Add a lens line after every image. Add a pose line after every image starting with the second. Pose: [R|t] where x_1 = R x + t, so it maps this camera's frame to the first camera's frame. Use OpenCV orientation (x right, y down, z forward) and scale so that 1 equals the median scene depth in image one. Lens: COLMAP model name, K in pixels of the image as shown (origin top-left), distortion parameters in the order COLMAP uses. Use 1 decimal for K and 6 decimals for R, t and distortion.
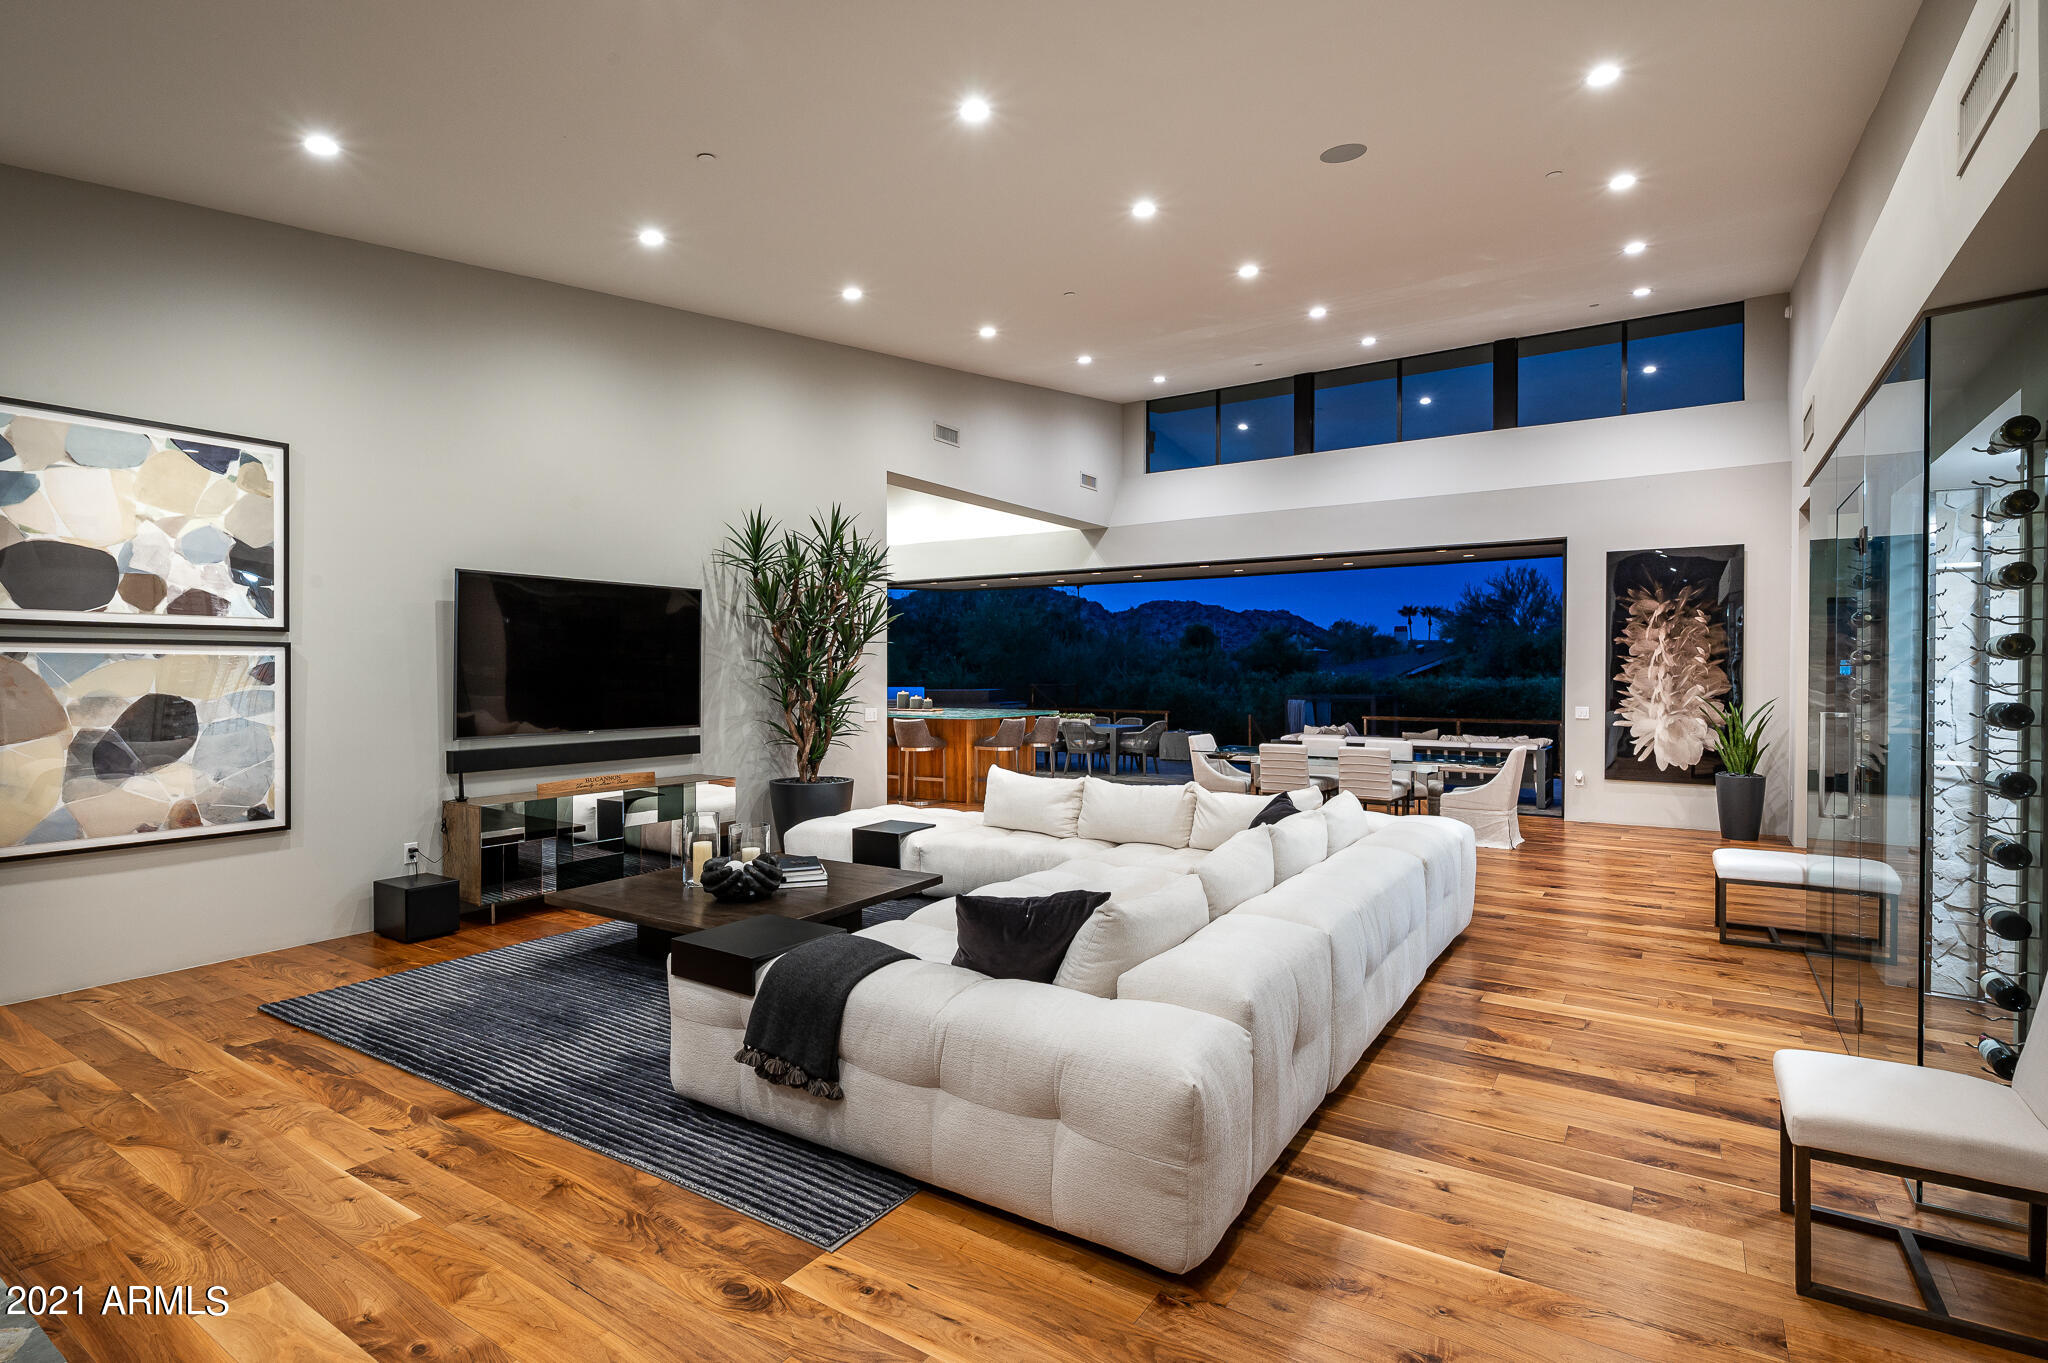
lens RADIAL K [[973.0, 0, 1024.0], [0, 973.0, 681.5], [0, 0, 1]] dist [0.022513, -0.033966]
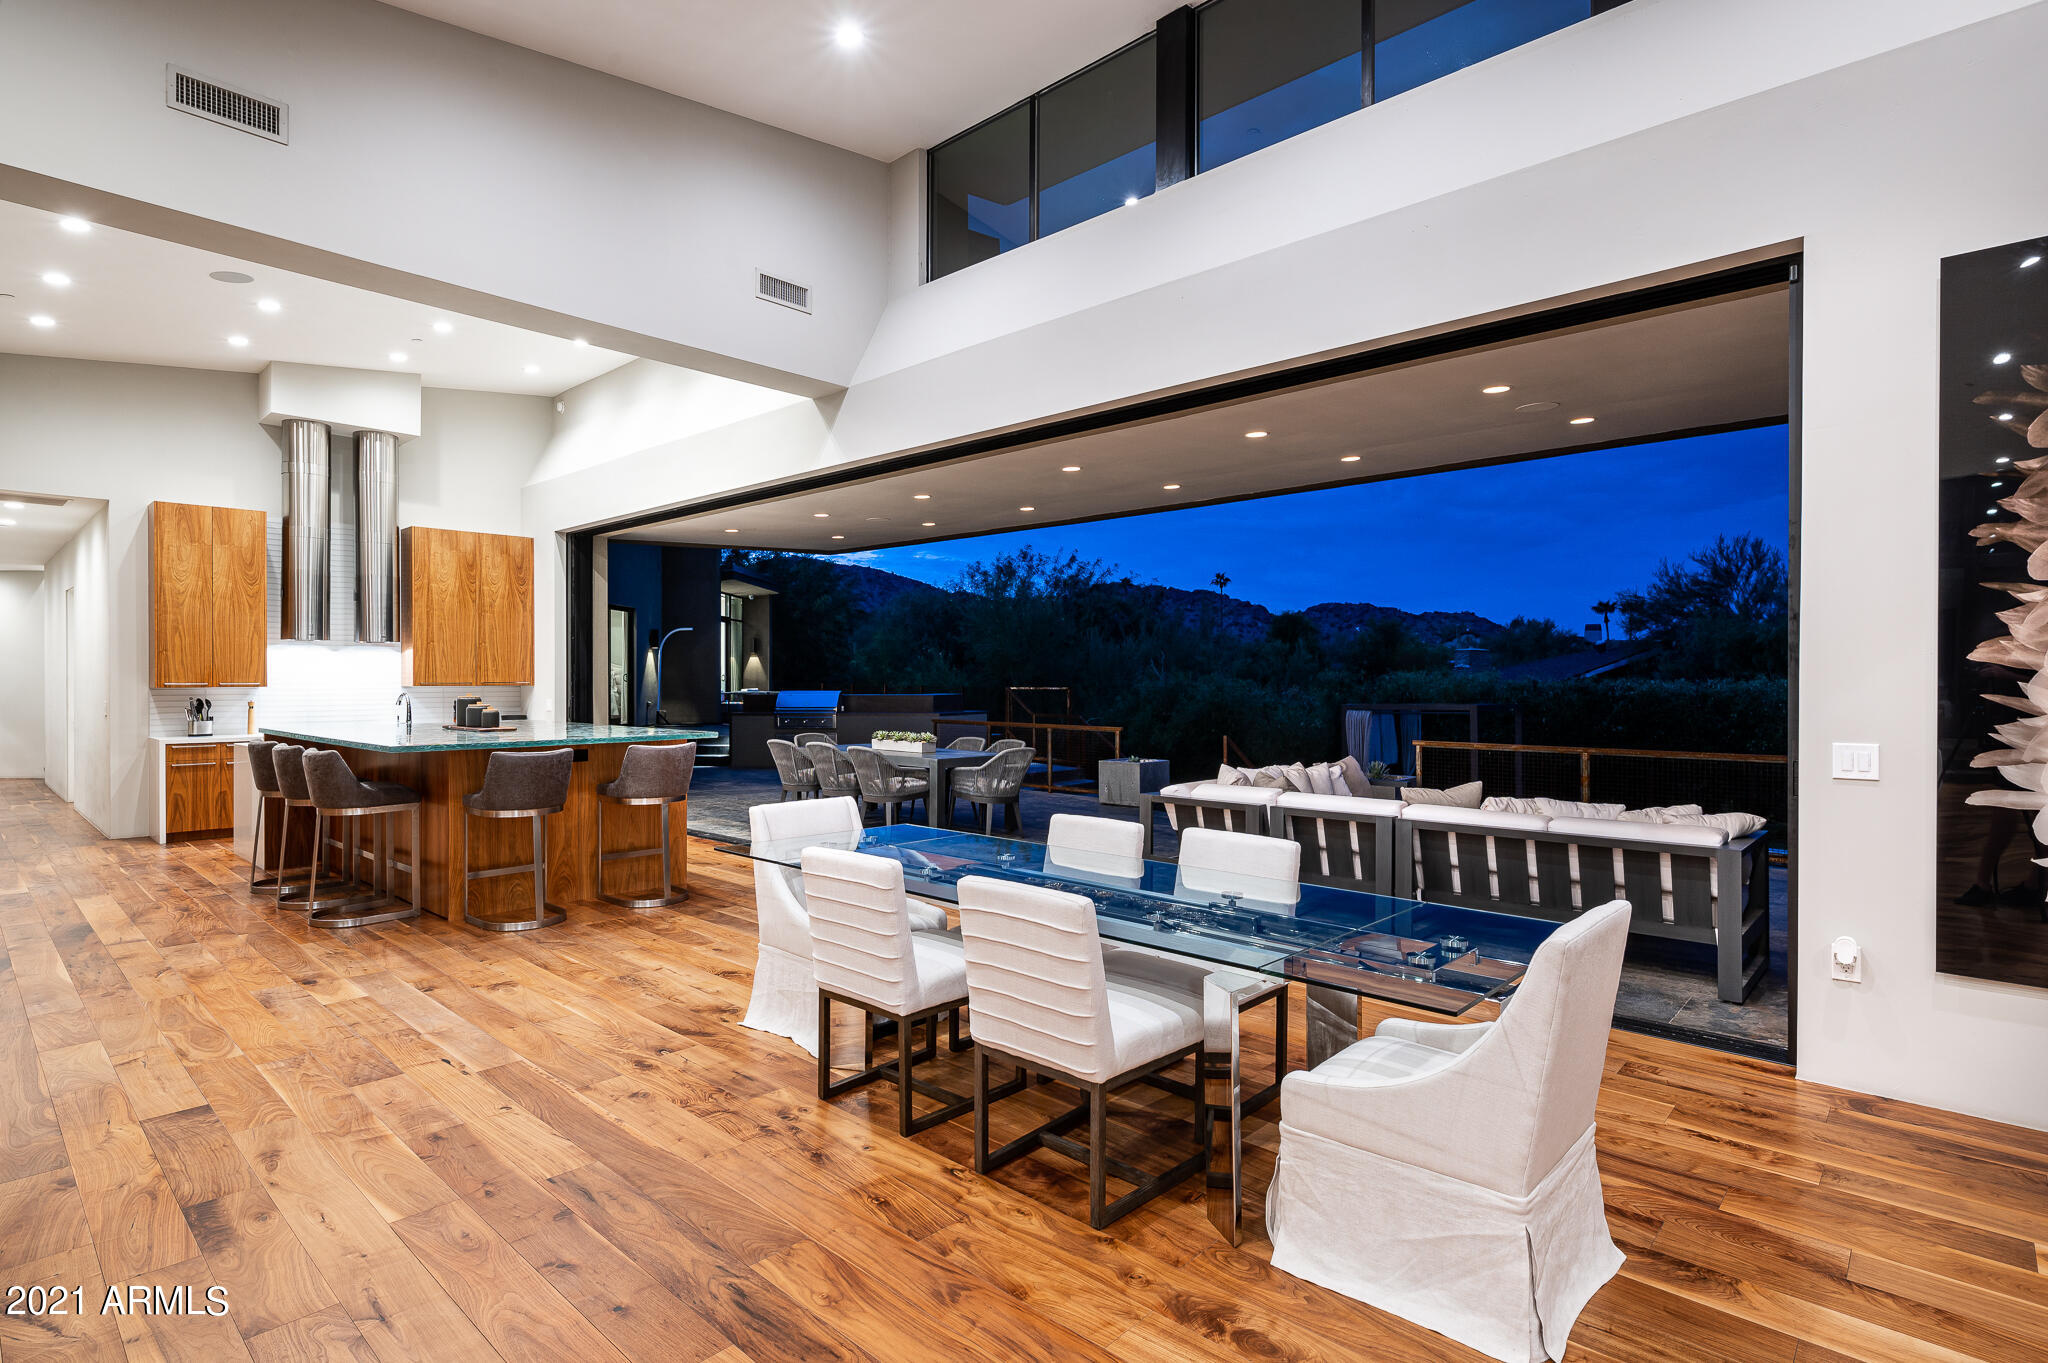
lens RADIAL K [[992.7, 0, 1024.0], [0, 992.7, 681.5], [0, 0, 1]] dist [-0.001547, 0.005070]
pose [[0.987084, 0.000403, -0.160205, 0.306060], [-0.001511, 0.999976, -0.006795, 0.006811], [0.160199, 0.006950, 0.987060, 0.547760]]
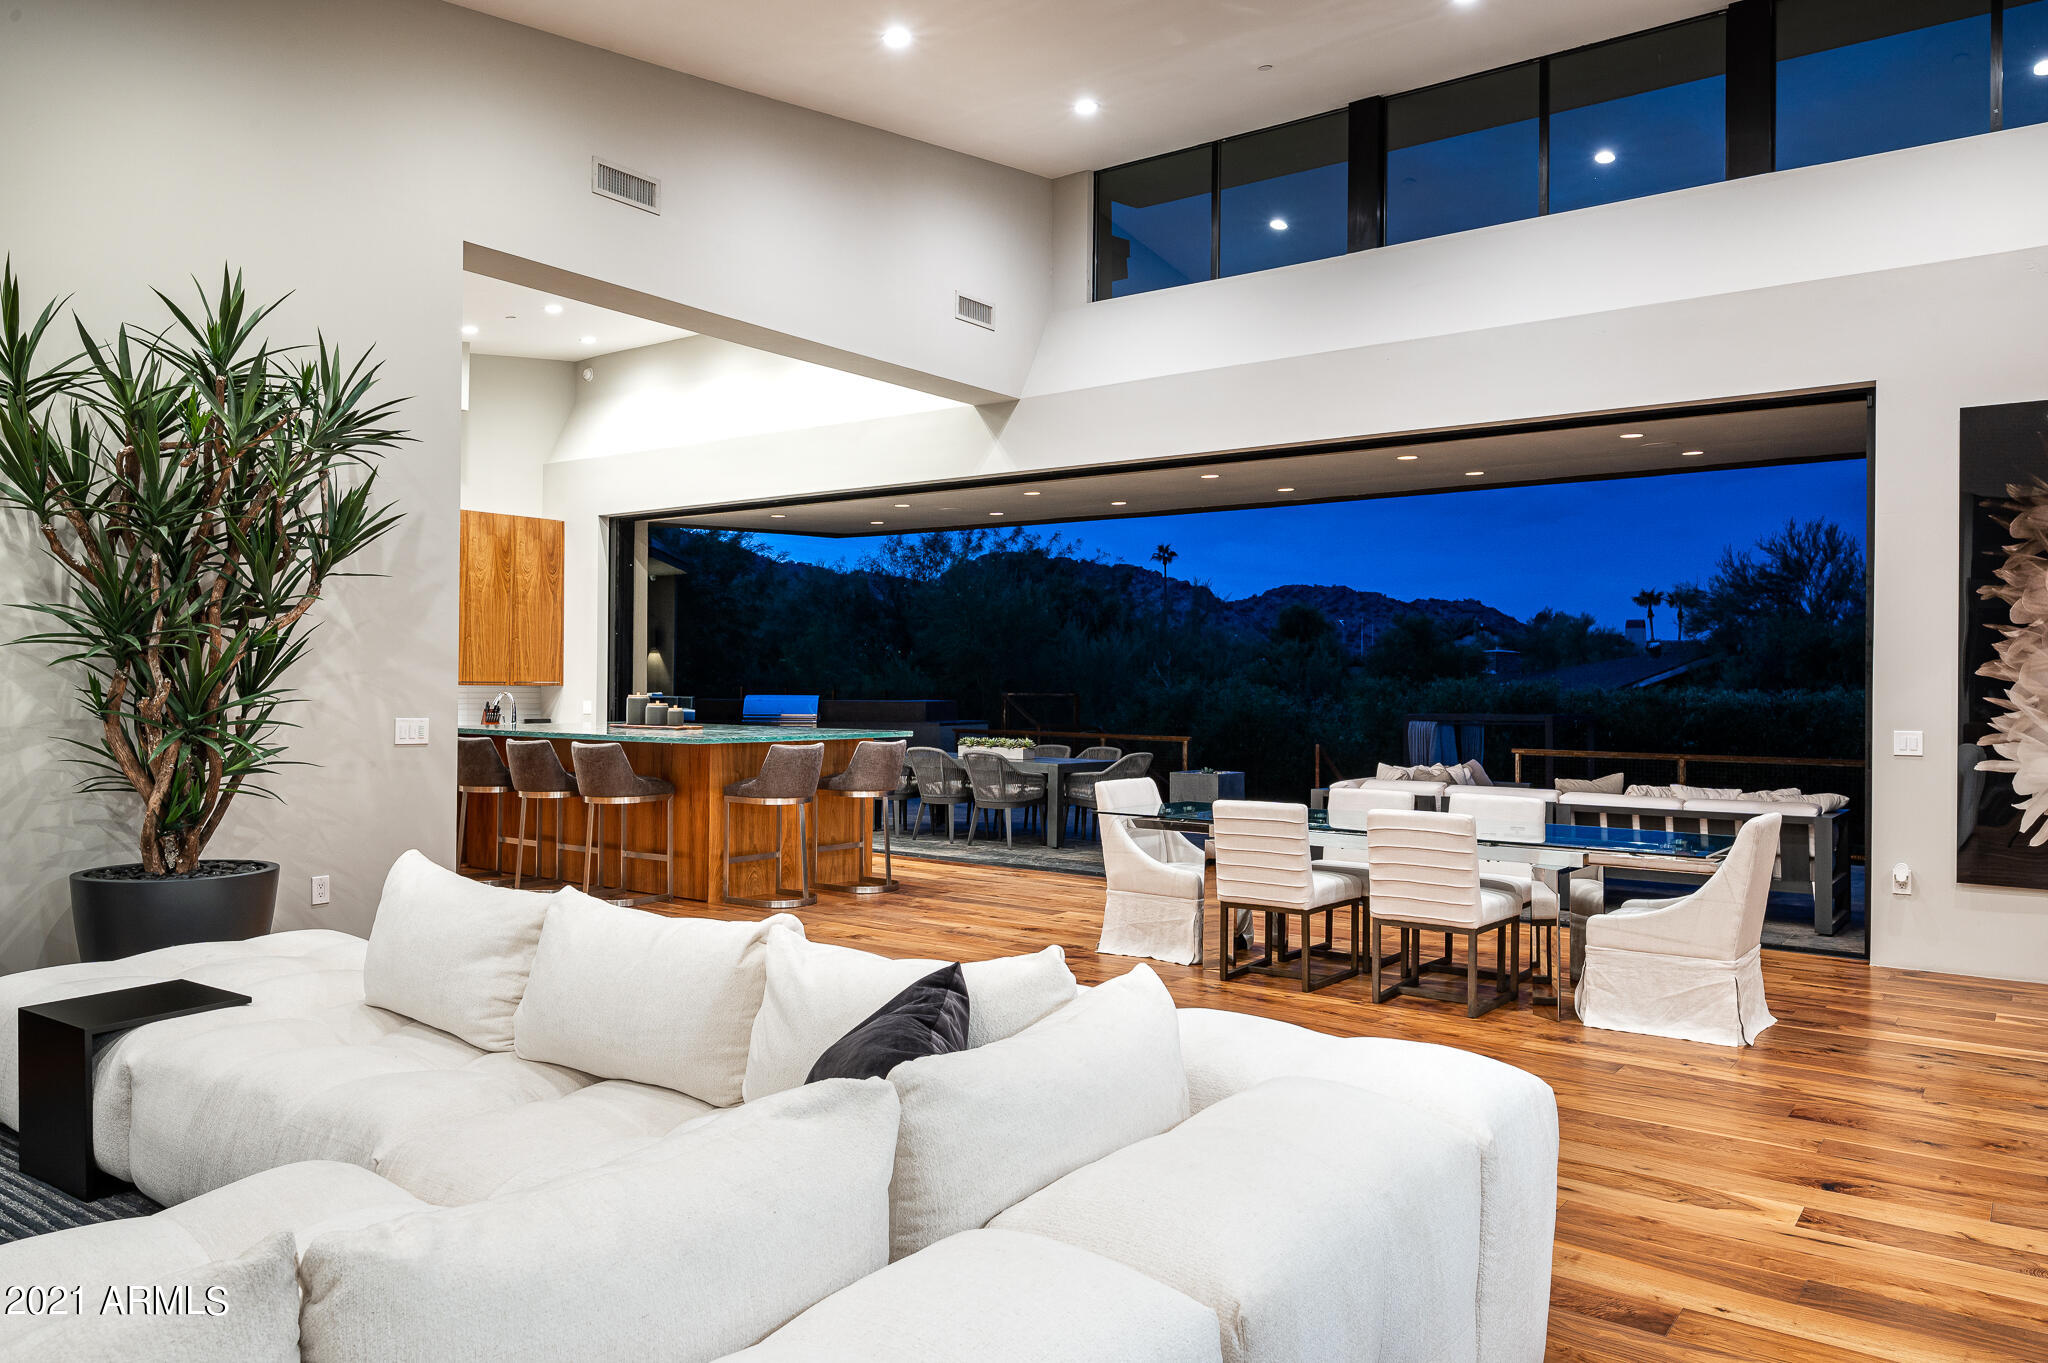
lens RADIAL K [[1366.5, 0, 1024.0], [0, 1366.5, 681.5], [0, 0, 1]] dist [0.001109, -0.000564]
pose [[0.998364, 0.007860, -0.056638, 0.152546], [-0.008546, 0.999893, -0.011879, 0.011712], [0.056539, 0.012344, 0.998324, 0.264344]]
